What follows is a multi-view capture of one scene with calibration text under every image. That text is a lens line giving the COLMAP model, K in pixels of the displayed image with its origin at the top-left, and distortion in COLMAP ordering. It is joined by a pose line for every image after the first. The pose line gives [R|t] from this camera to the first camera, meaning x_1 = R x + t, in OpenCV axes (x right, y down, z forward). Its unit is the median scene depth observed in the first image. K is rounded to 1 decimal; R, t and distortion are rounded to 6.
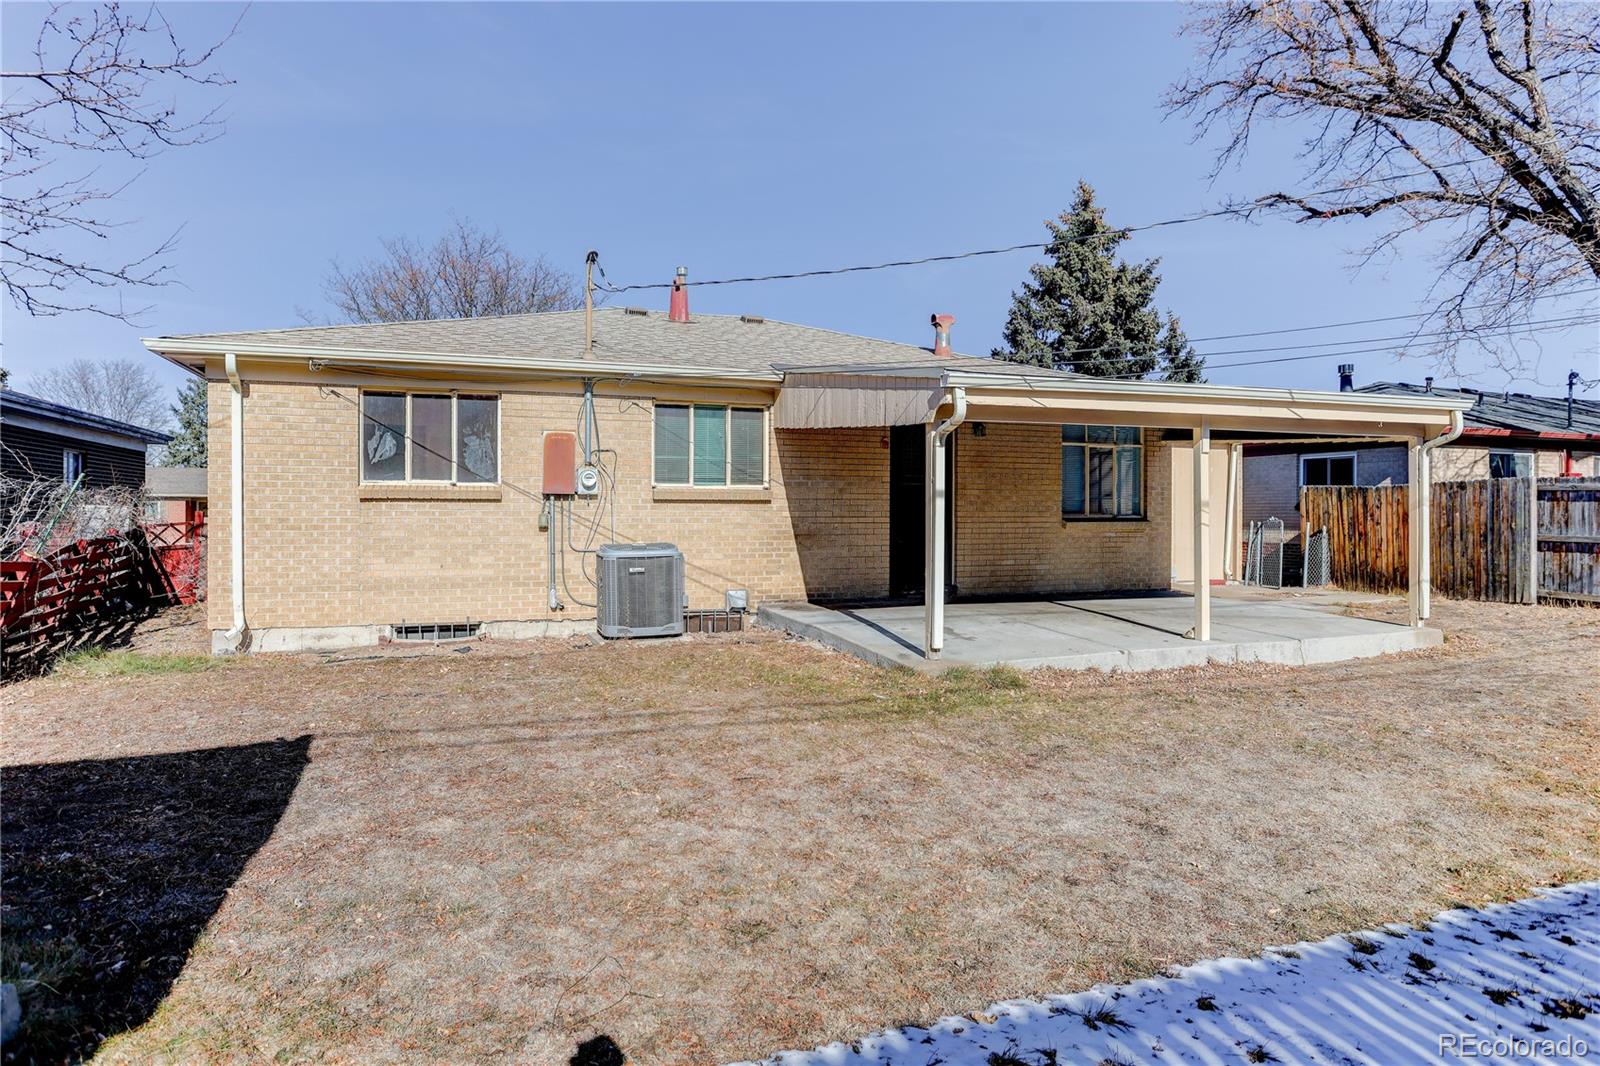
lens RADIAL K [[945.6, 0, 800.0], [0, 945.6, 533.0], [0, 0, 1]] dist [-0.002364, -0.000435]
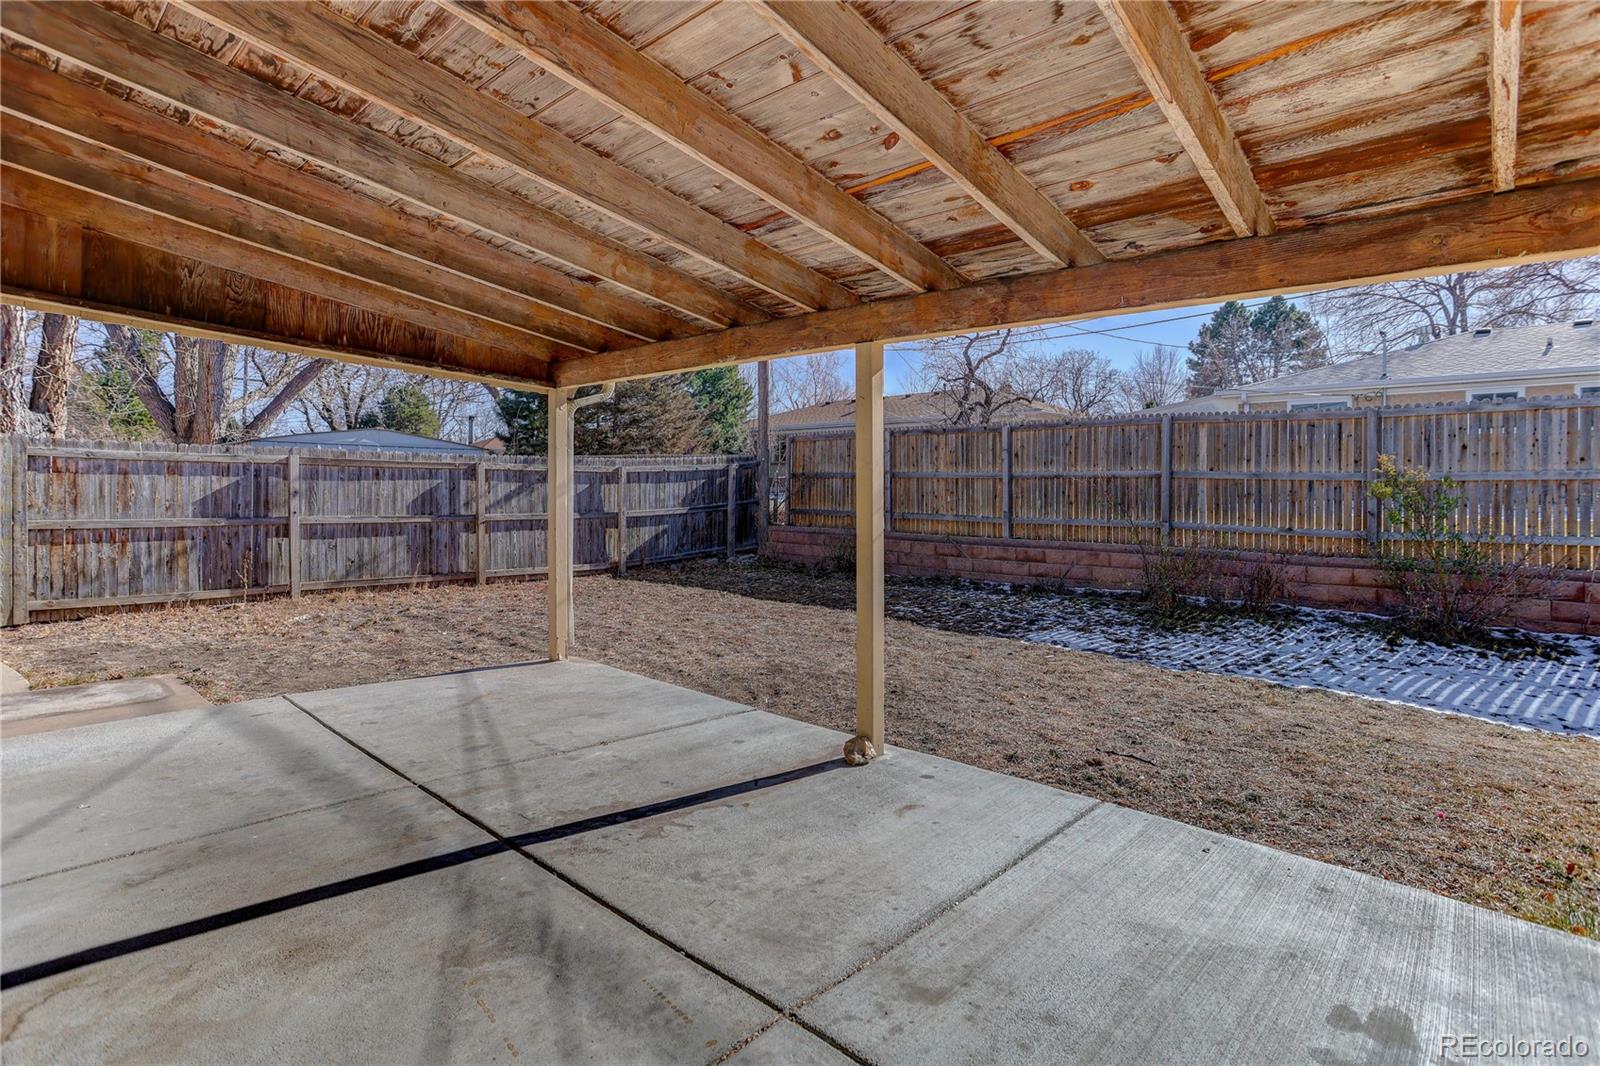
lens RADIAL K [[787.9, 0, 800.7], [0, 787.9, 477.1], [0, 0, 1]] dist [-0.025252, 0.001960]
pose [[-0.454149, 0.002372, 0.890923, 0.036799], [0.009784, 0.999949, 0.002325, -0.028693], [-0.890872, 0.009772, -0.454149, 0.837508]]
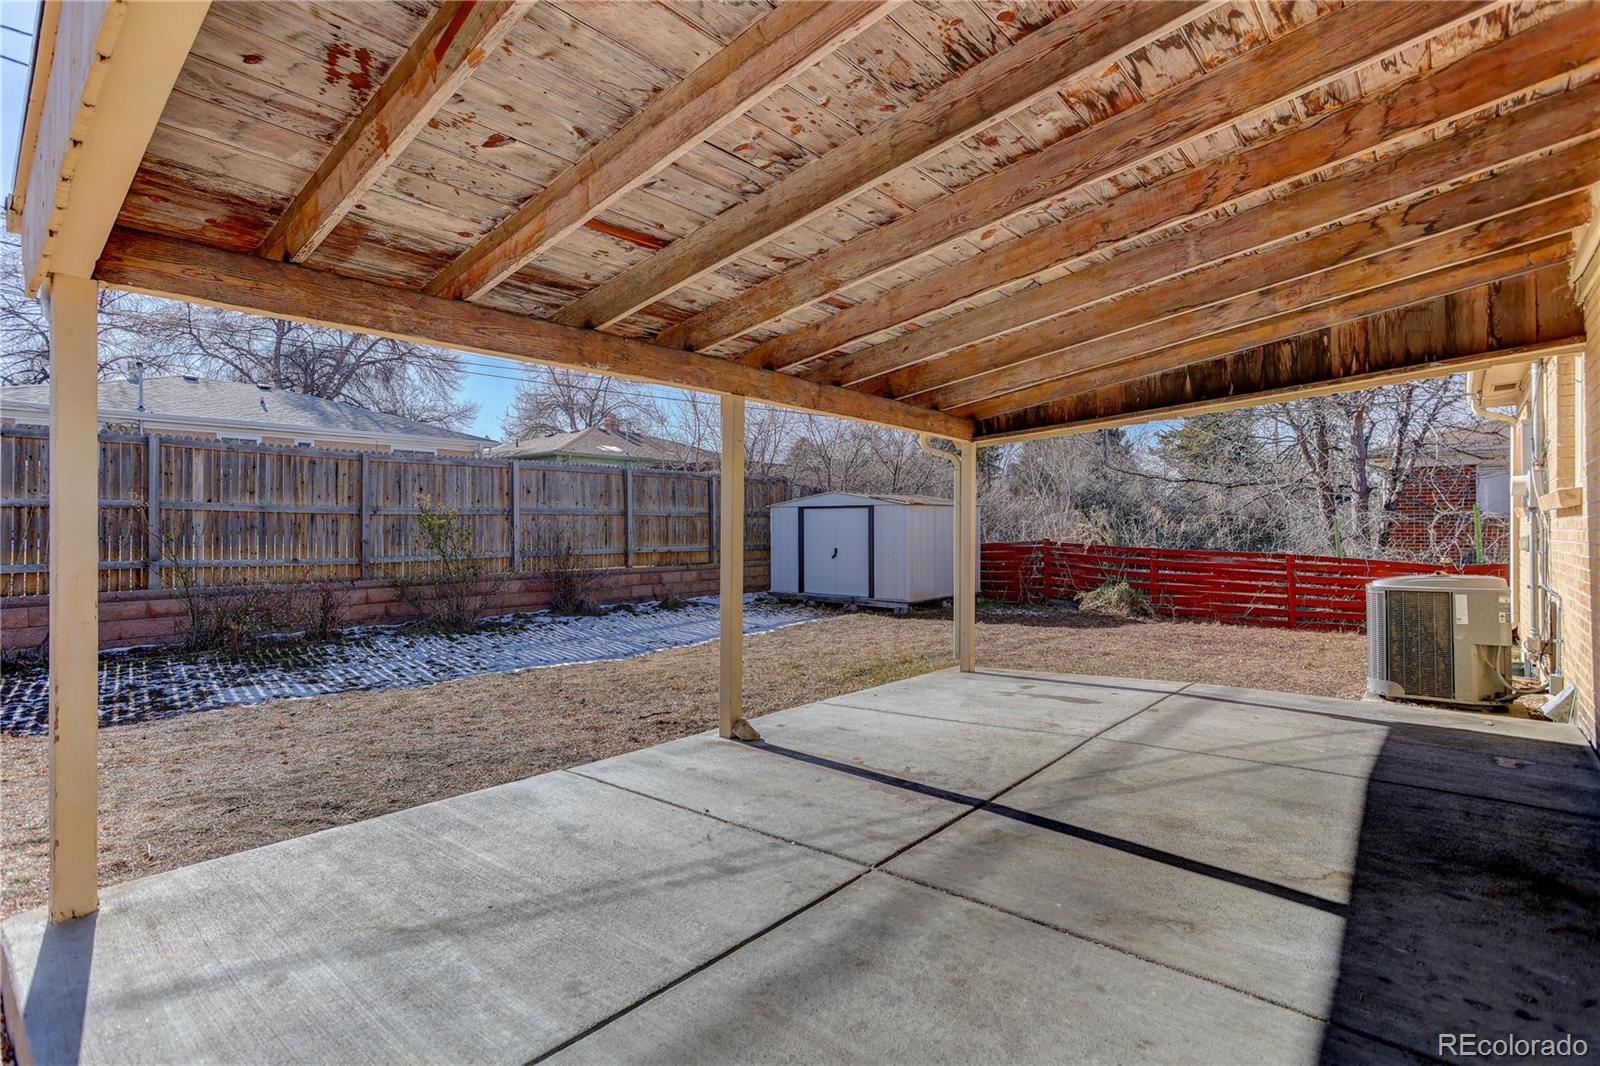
lens RADIAL K [[773.3, 0, 802.9], [0, 773.3, 515.5], [0, 0, 1]] dist [-0.068379, 0.044916]
pose [[-0.879660, -0.009742, -0.475503, 0.426872], [-0.012204, 0.999923, 0.002090, -0.024506], [0.475446, 0.007642, -0.879712, 1.001965]]
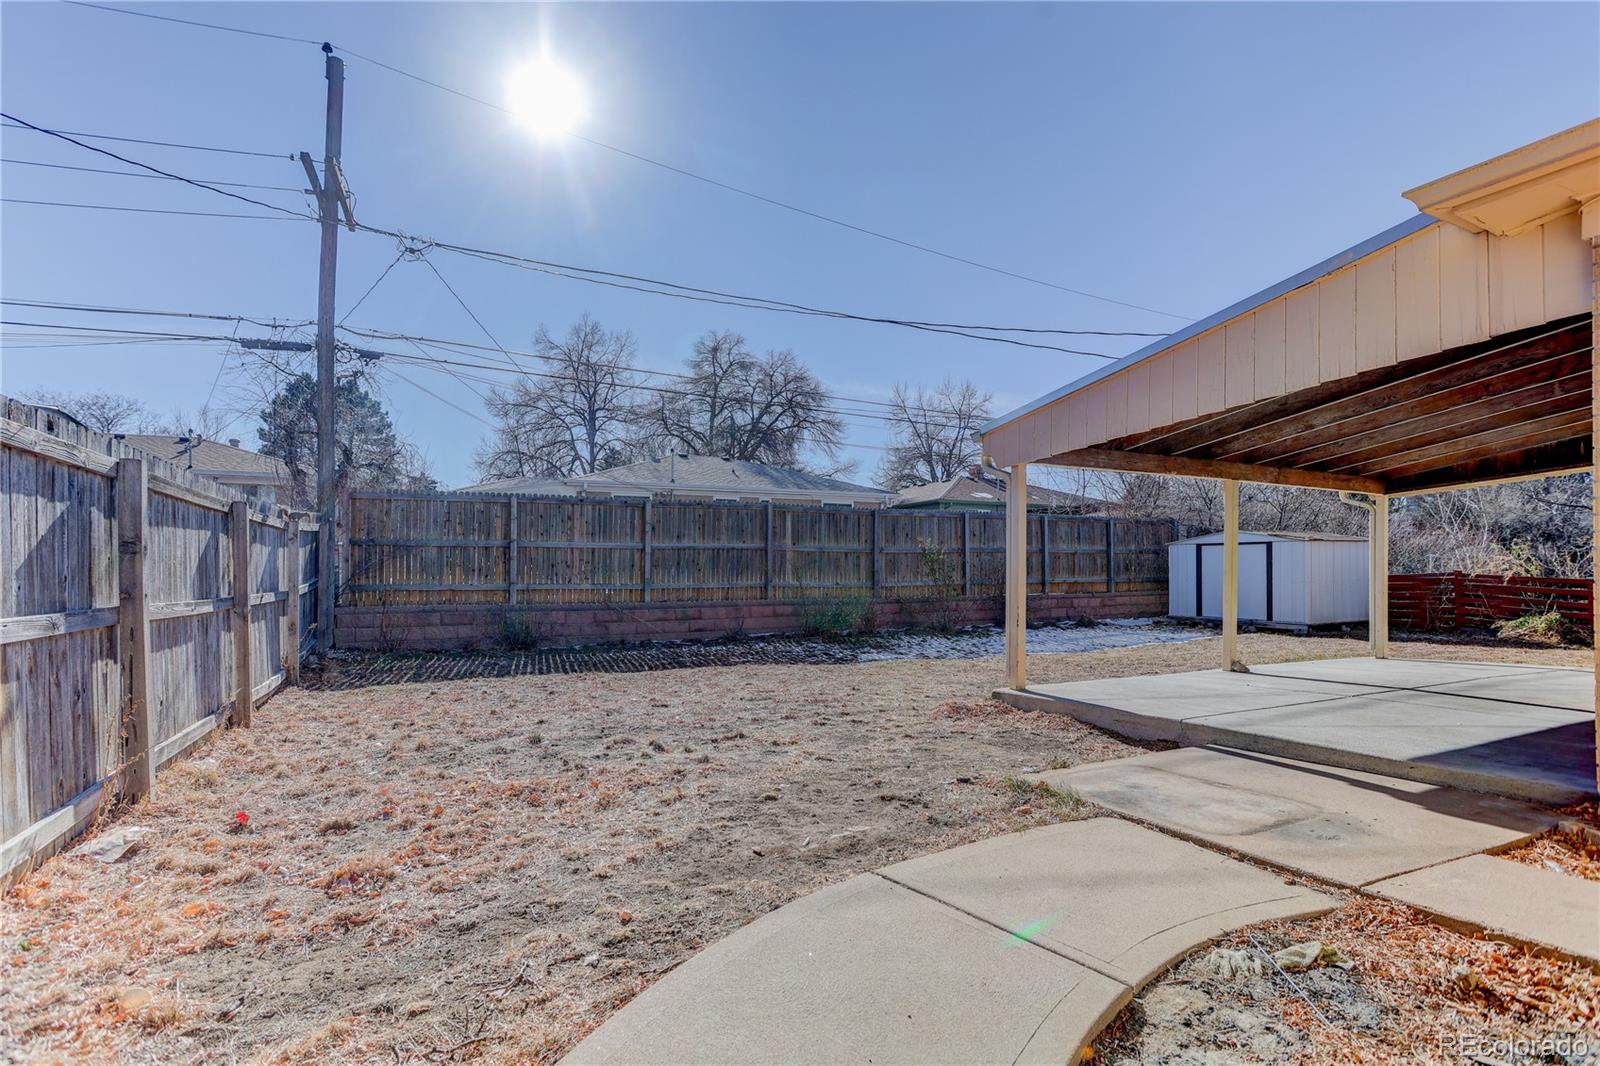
lens RADIAL K [[778.7, 0, 806.2], [0, 778.7, 565.3], [0, 0, 1]] dist [-0.036408, 0.029216]
pose [[-0.995664, -0.001717, -0.093003, 0.685865], [-0.003259, 0.999860, 0.016437, -0.017743], [0.092962, 0.016669, -0.995530, 1.267214]]
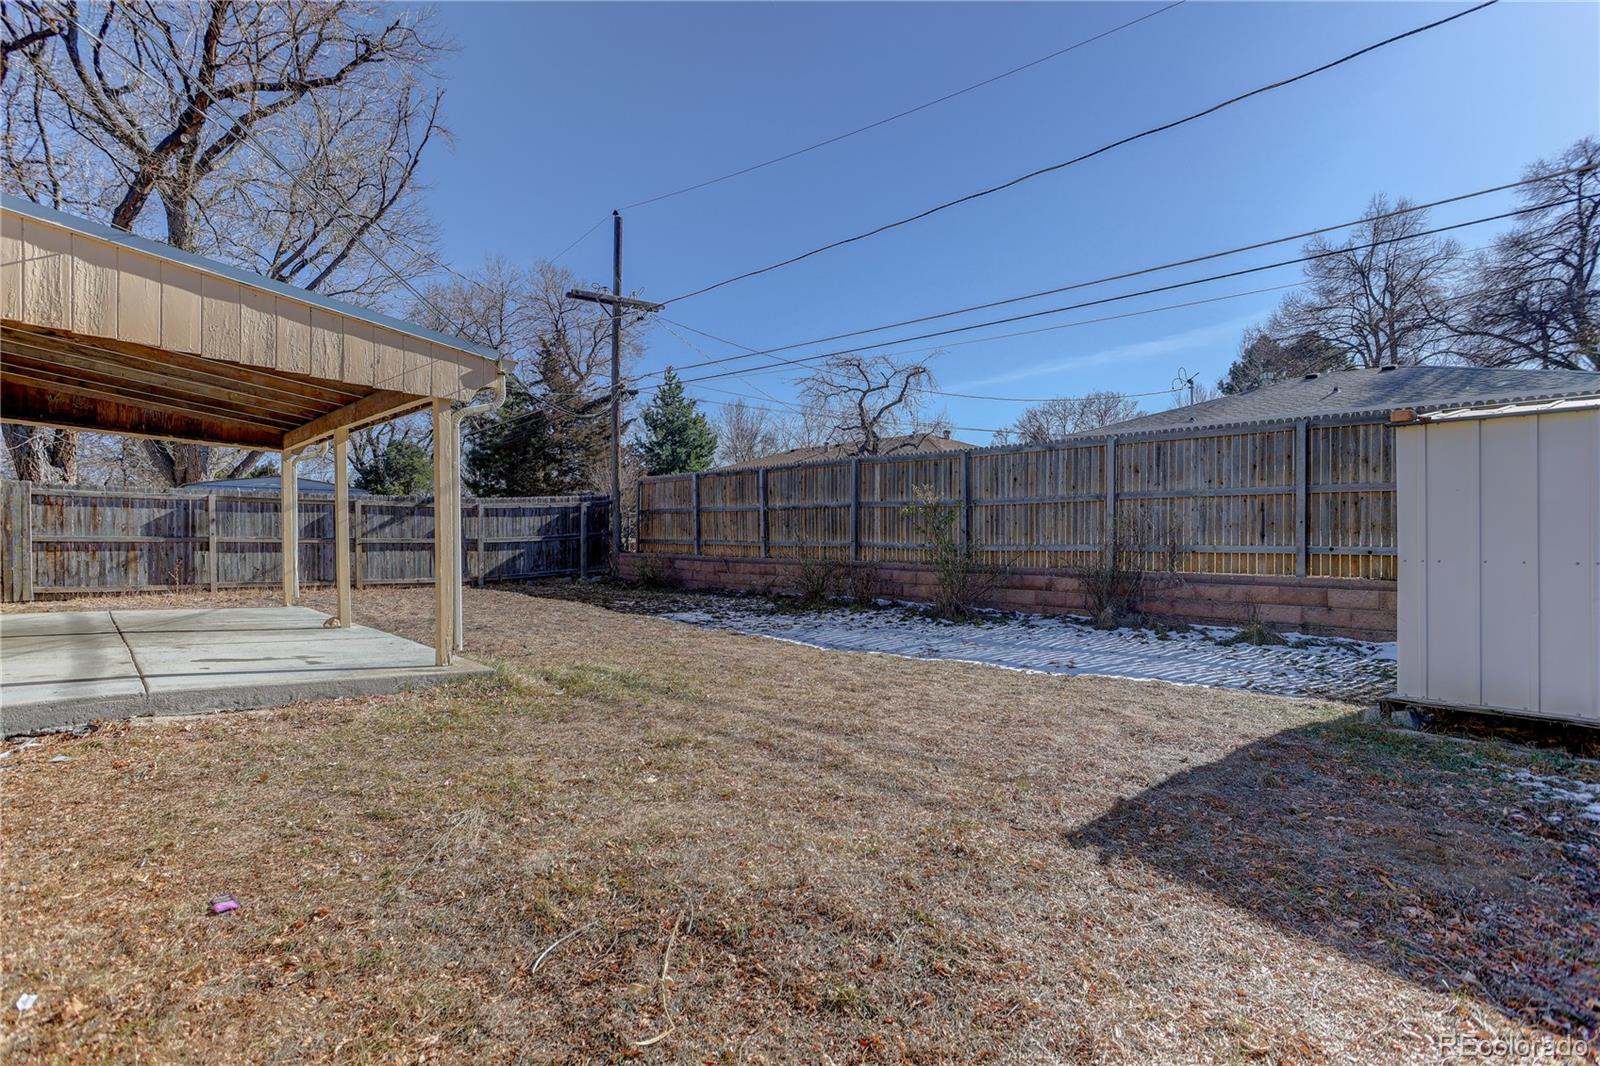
lens RADIAL K [[807.3, 0, 782.5], [0, 807.3, 534.0], [0, 0, 1]] dist [-0.016218, 0.000488]
pose [[-0.363288, -0.004093, 0.931668, -0.408782], [0.014864, 0.999838, 0.010188, 0.003247], [-0.931558, 0.017550, -0.363169, 0.593438]]
